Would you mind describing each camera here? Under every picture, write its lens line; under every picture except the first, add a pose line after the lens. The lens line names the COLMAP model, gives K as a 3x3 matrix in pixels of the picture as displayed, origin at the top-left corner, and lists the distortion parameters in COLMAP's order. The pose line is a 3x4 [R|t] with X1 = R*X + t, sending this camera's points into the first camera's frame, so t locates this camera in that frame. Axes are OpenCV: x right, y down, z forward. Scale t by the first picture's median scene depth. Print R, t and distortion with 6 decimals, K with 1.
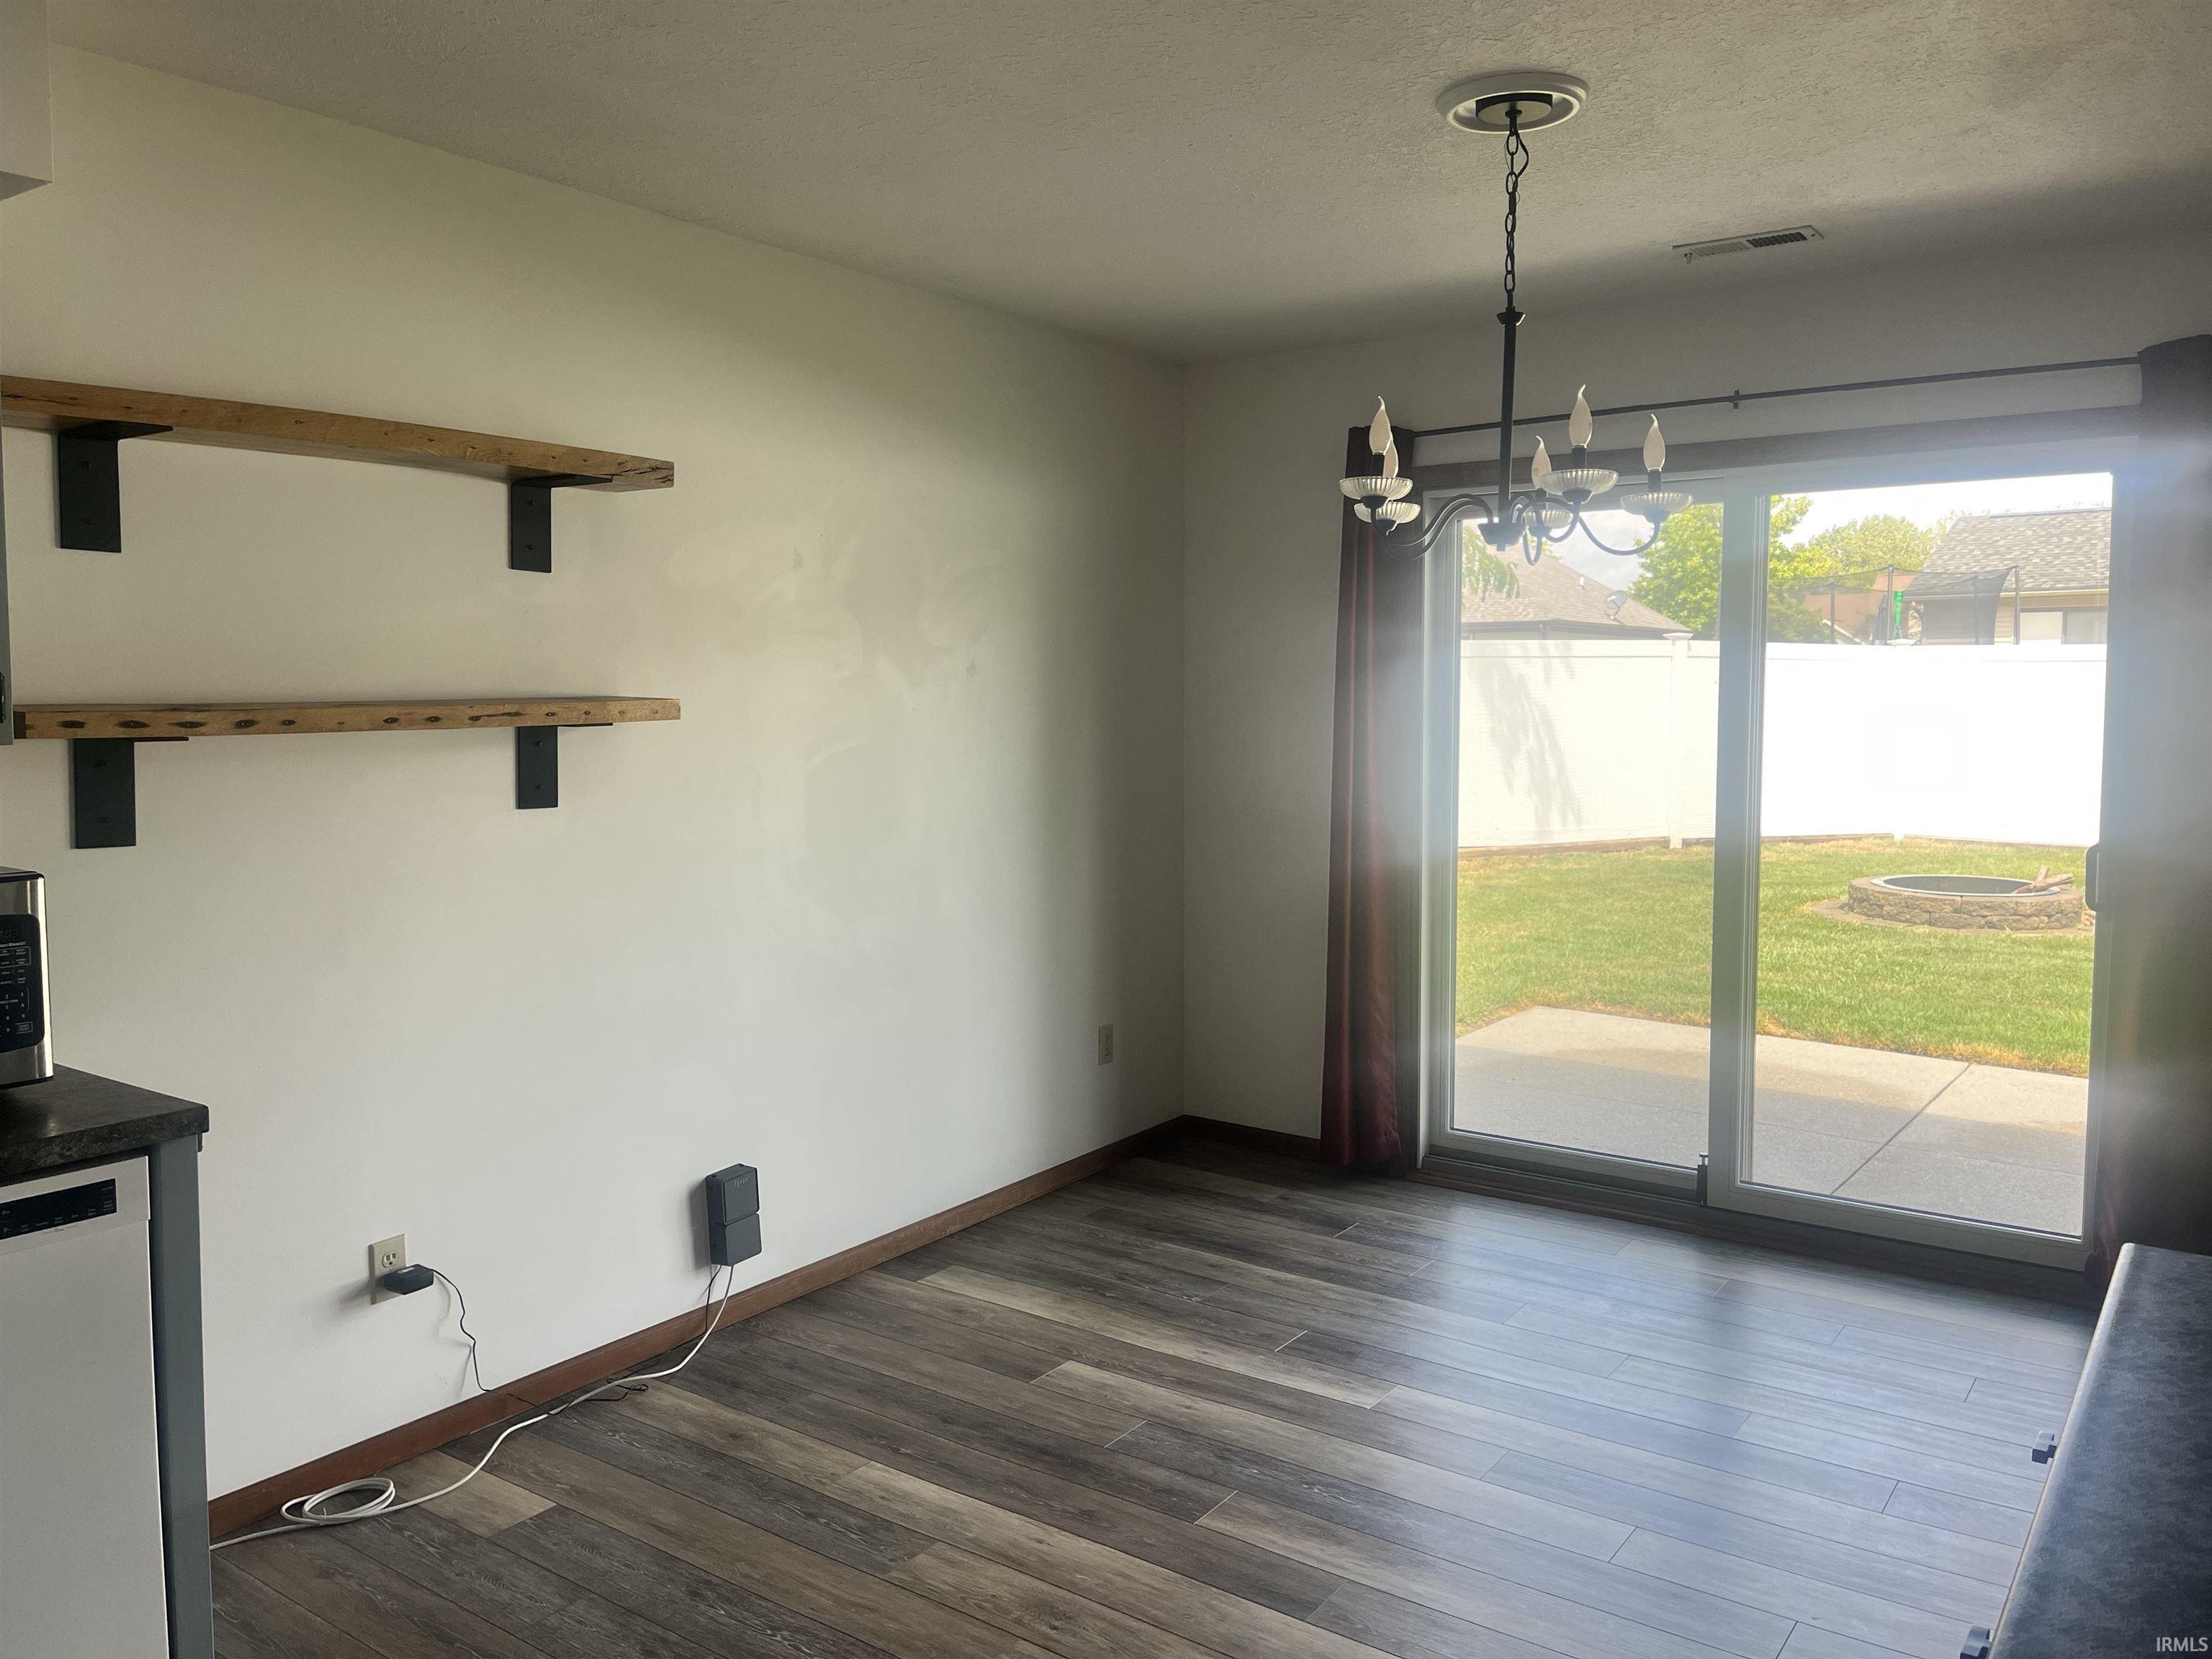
lens RADIAL K [[1684.1, 0, 1096.7], [0, 1684.1, 817.3], [0, 0, 1]] dist [0.073348, -0.105680]
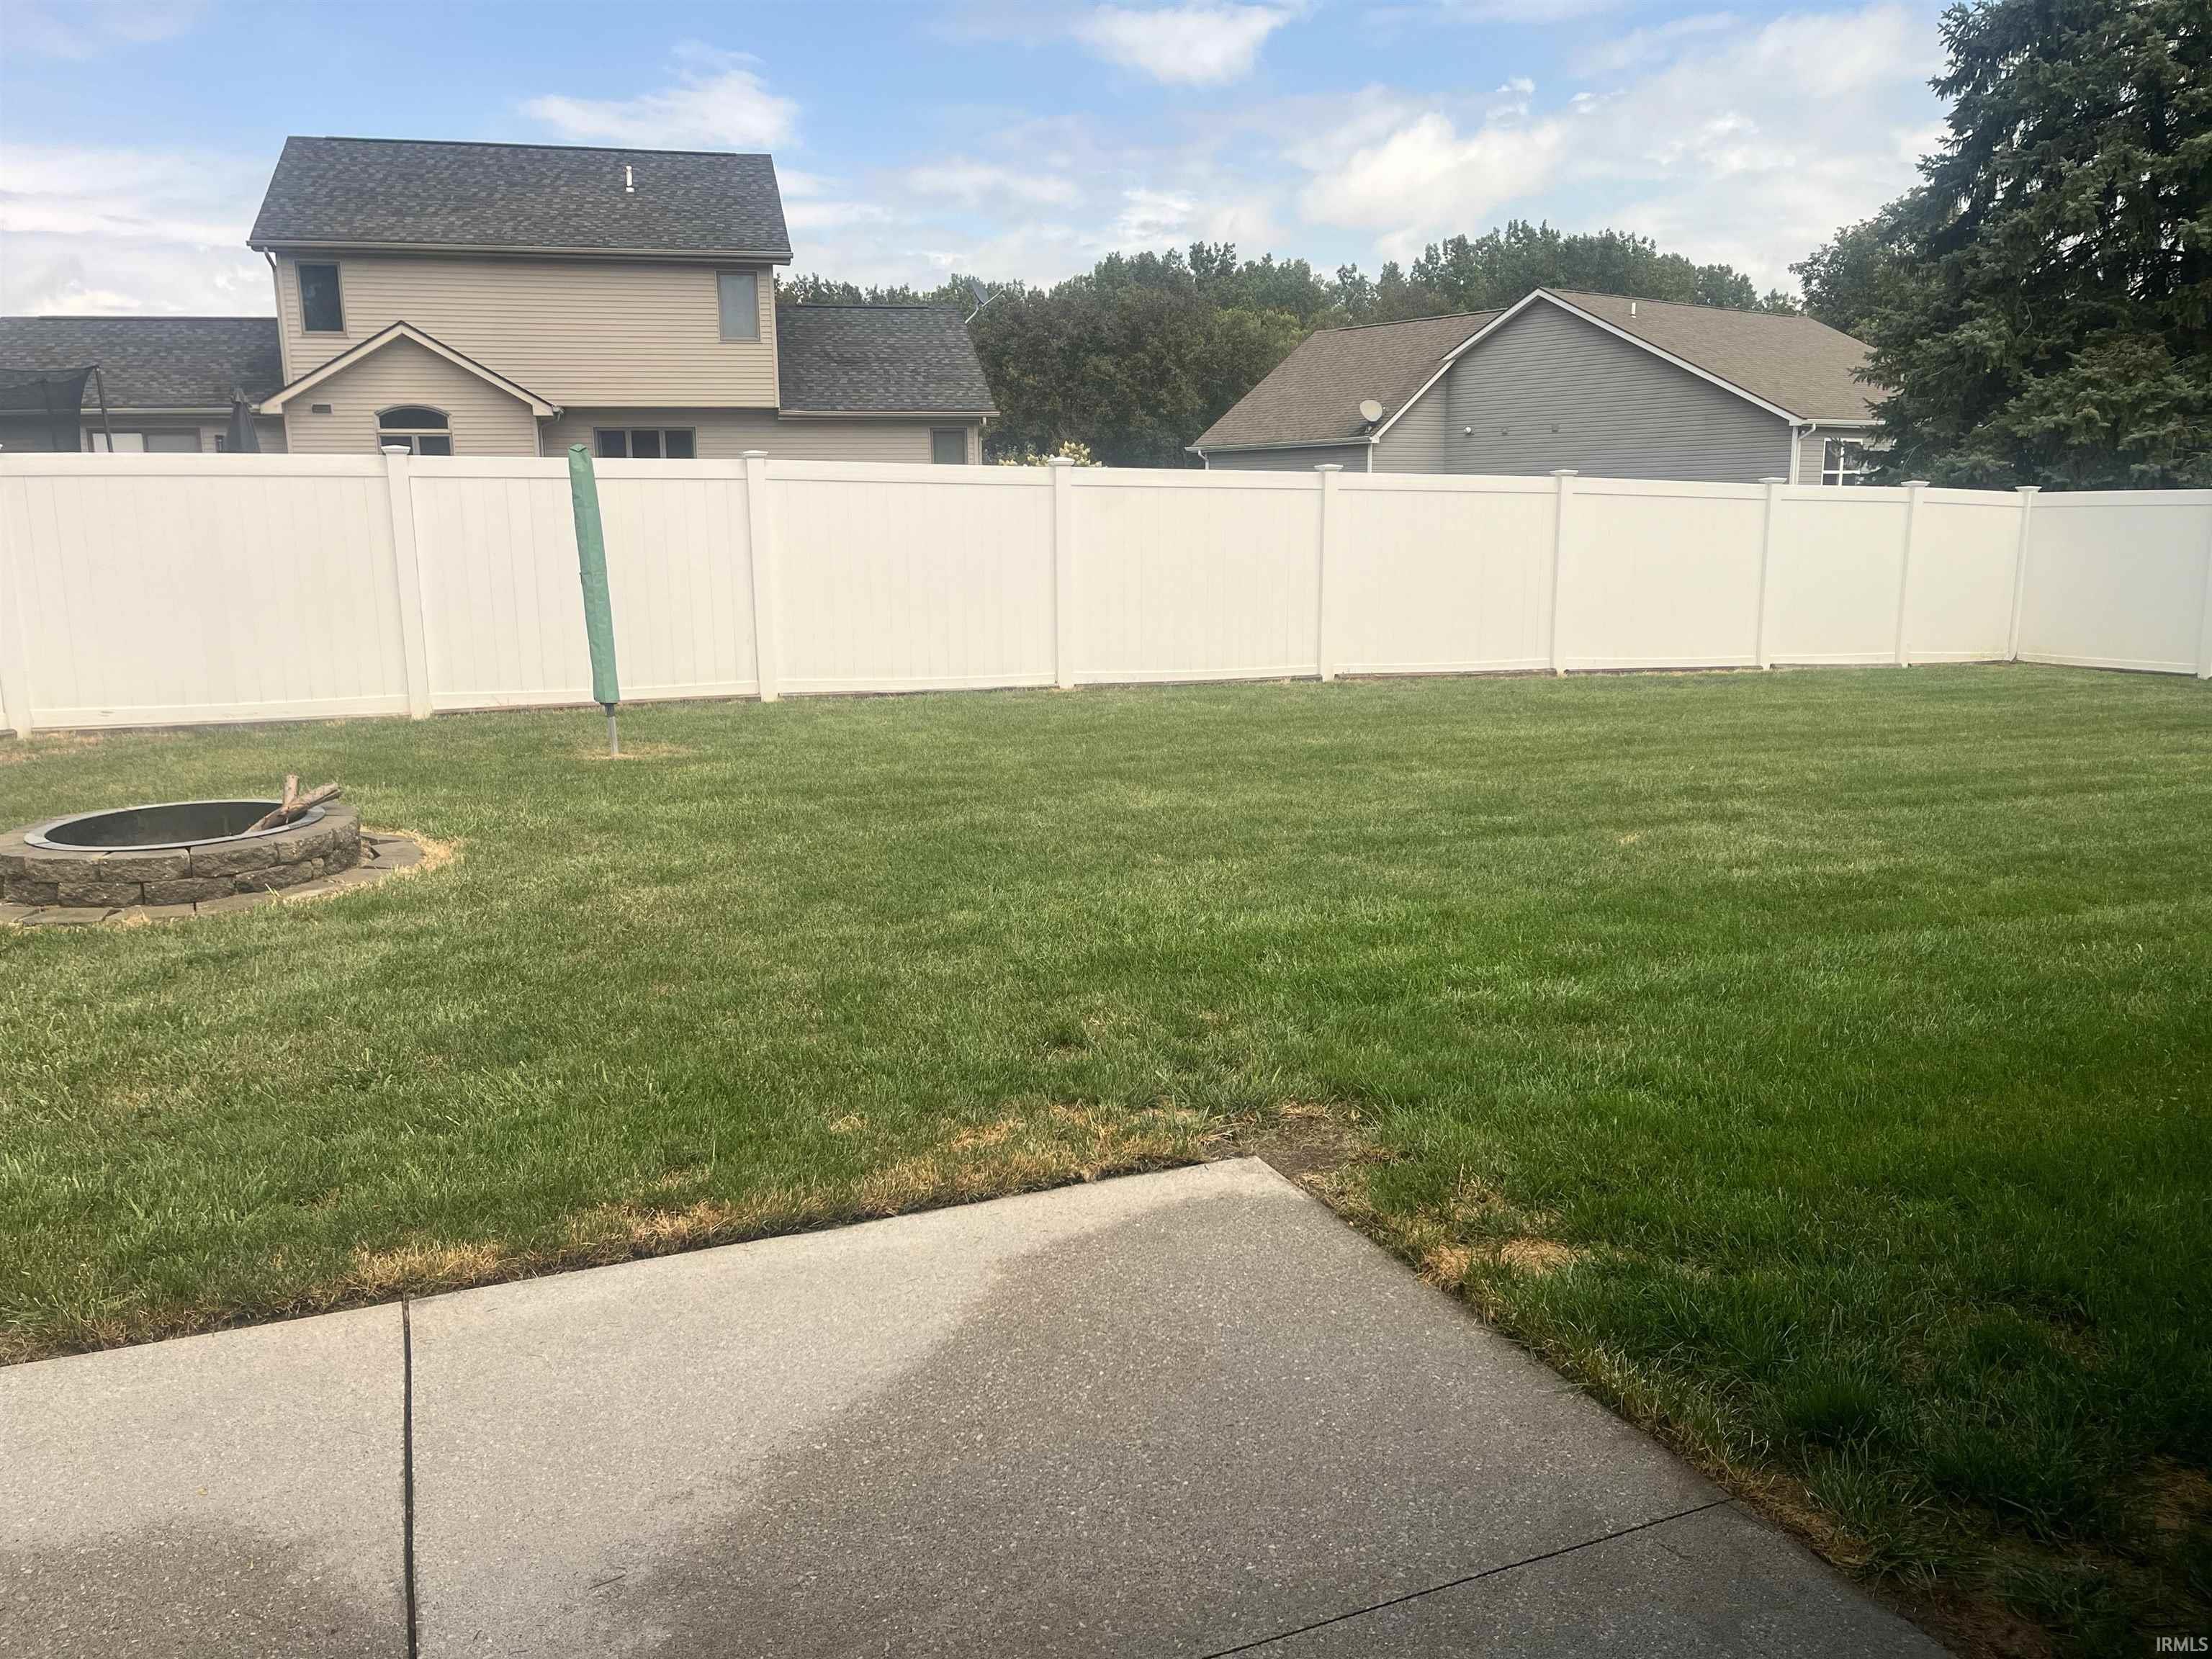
lens RADIAL K [[1684.1, 0, 1102.2], [0, 1684.1, 828.2], [0, 0, 1]] dist [0.073348, -0.105680]
pose [[0.514267, -0.164312, 0.841743, 0.156774], [0.079559, 0.986383, 0.143939, -0.022802], [-0.853932, -0.007055, 0.520337, 0.389212]]
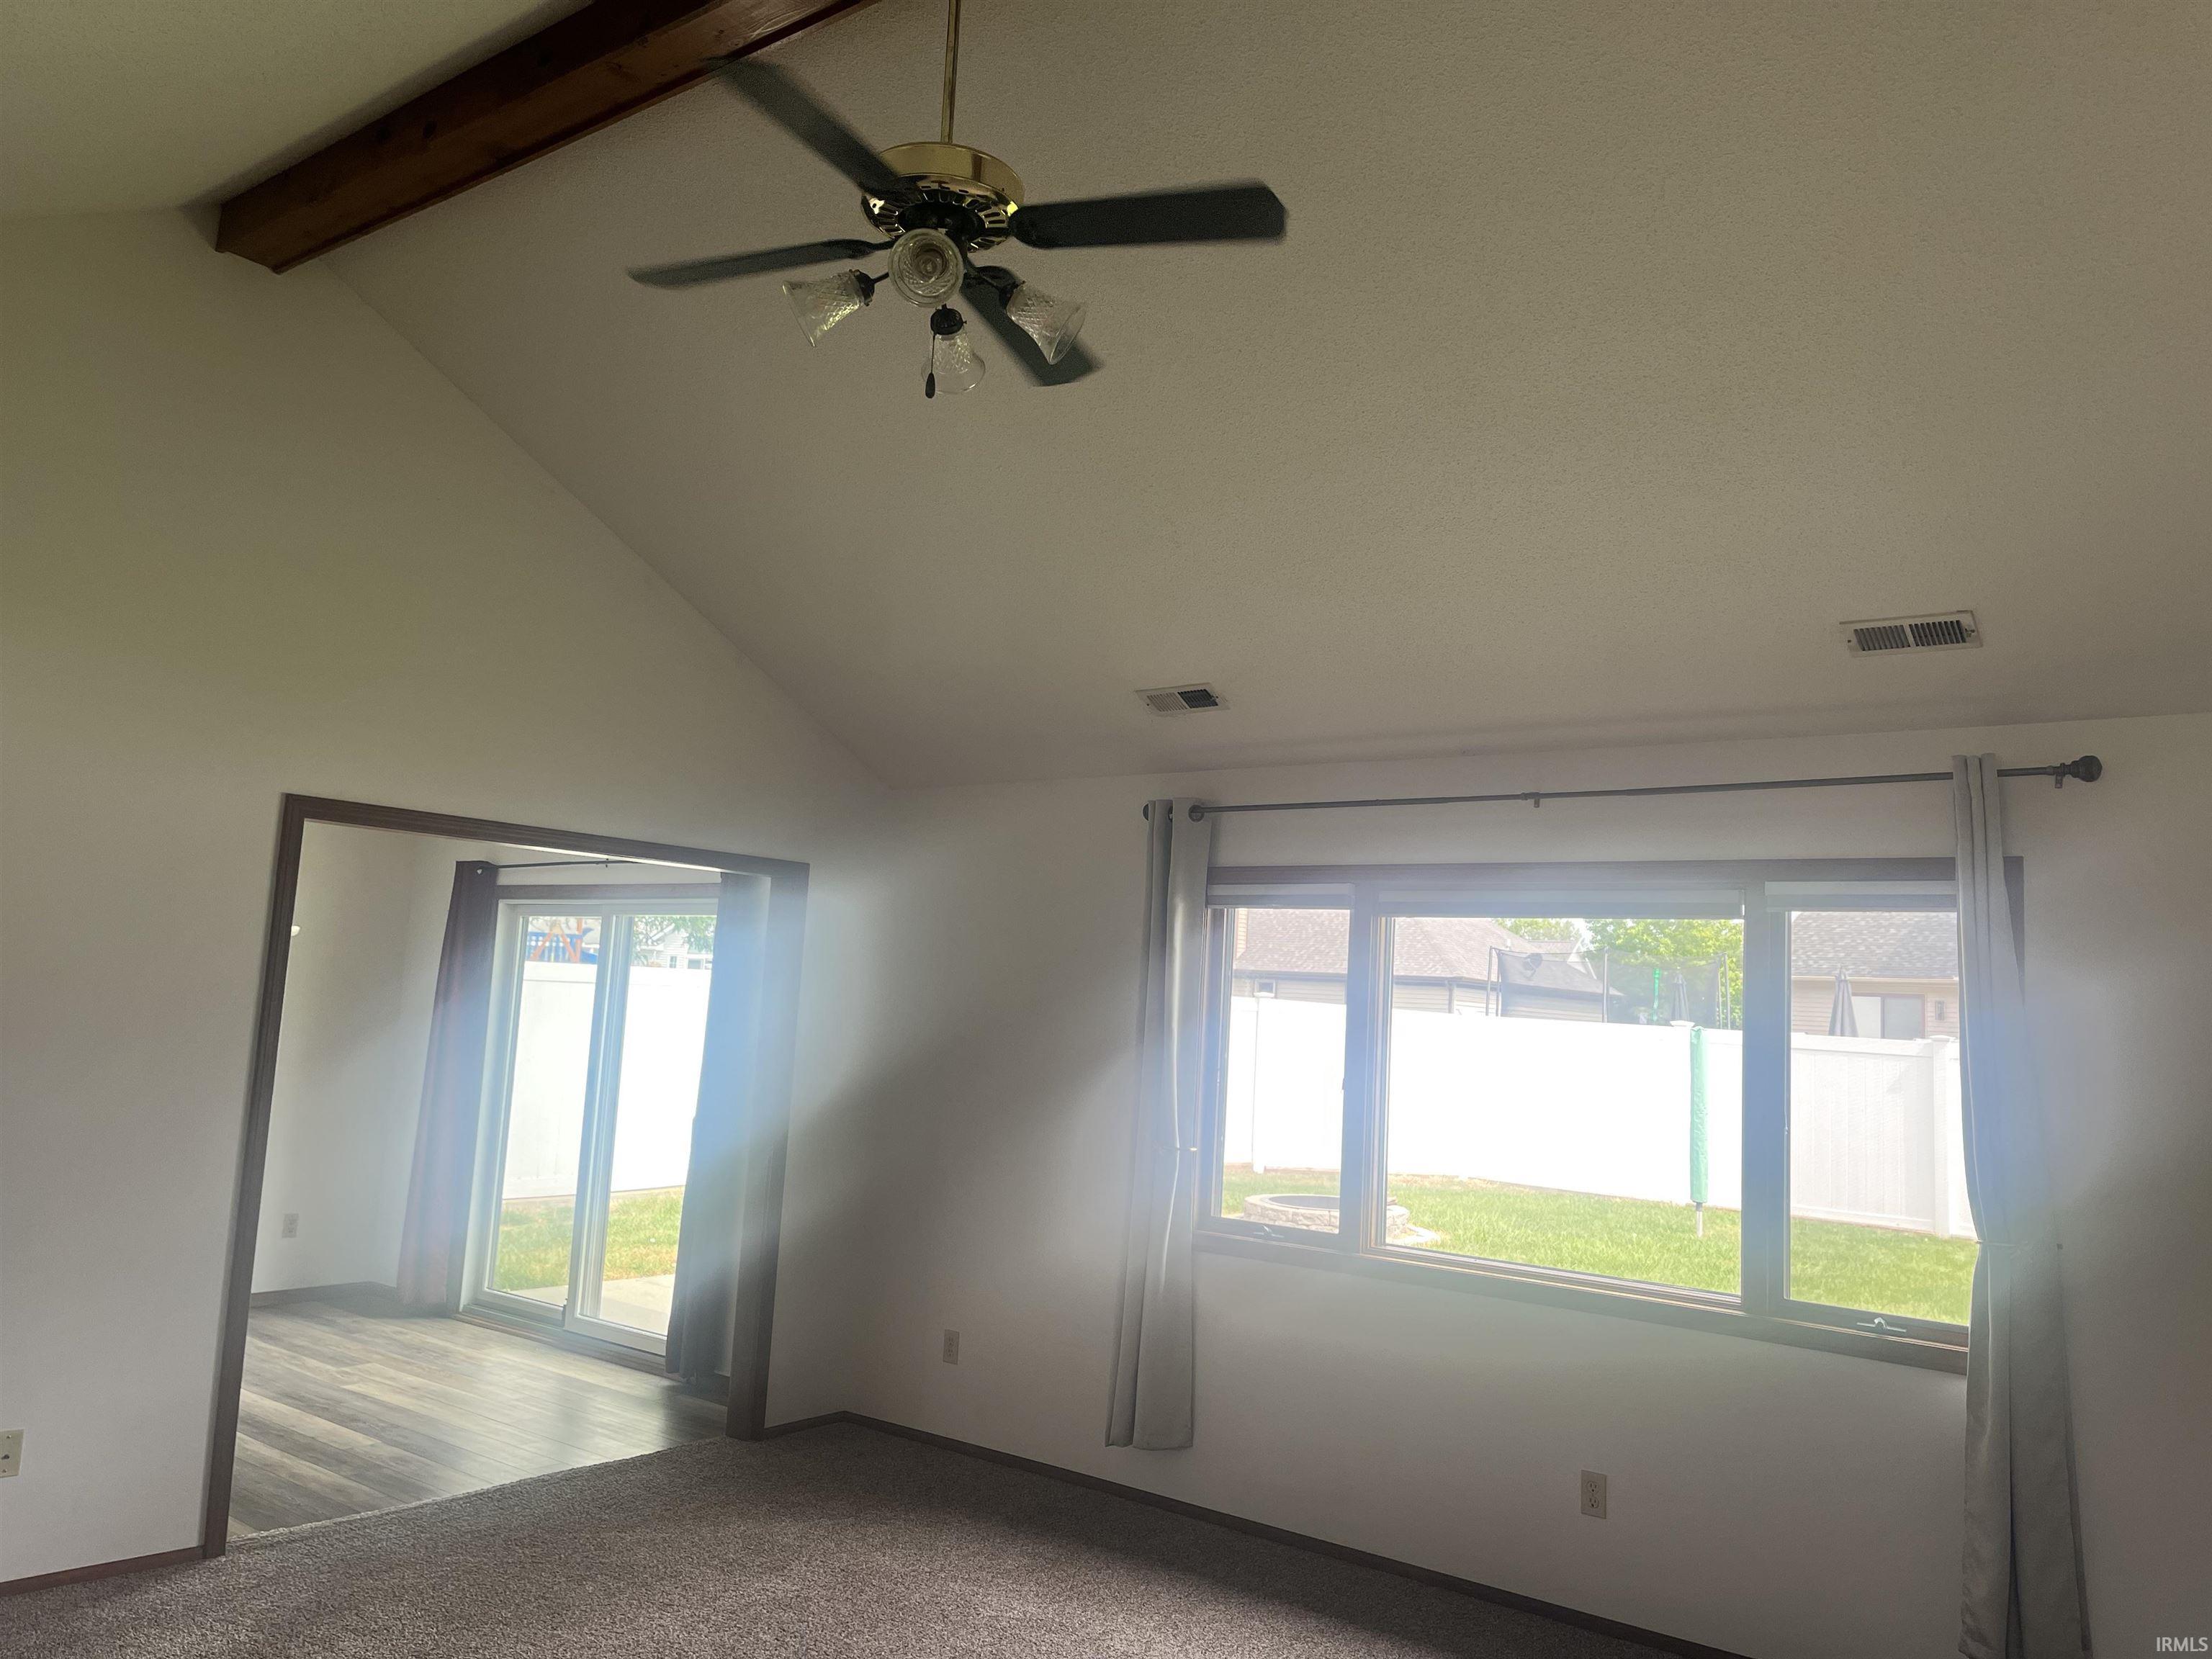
lens RADIAL K [[1684.1, 0, 1112.8], [0, 1684.1, 828.7], [0, 0, 1]] dist [0.073348, -0.105680]
pose [[0.997852, 0.050885, -0.041267, 0.395116], [-0.057709, 0.980864, -0.185946, 0.010116], [0.031015, 0.187928, 0.981693, -0.303429]]
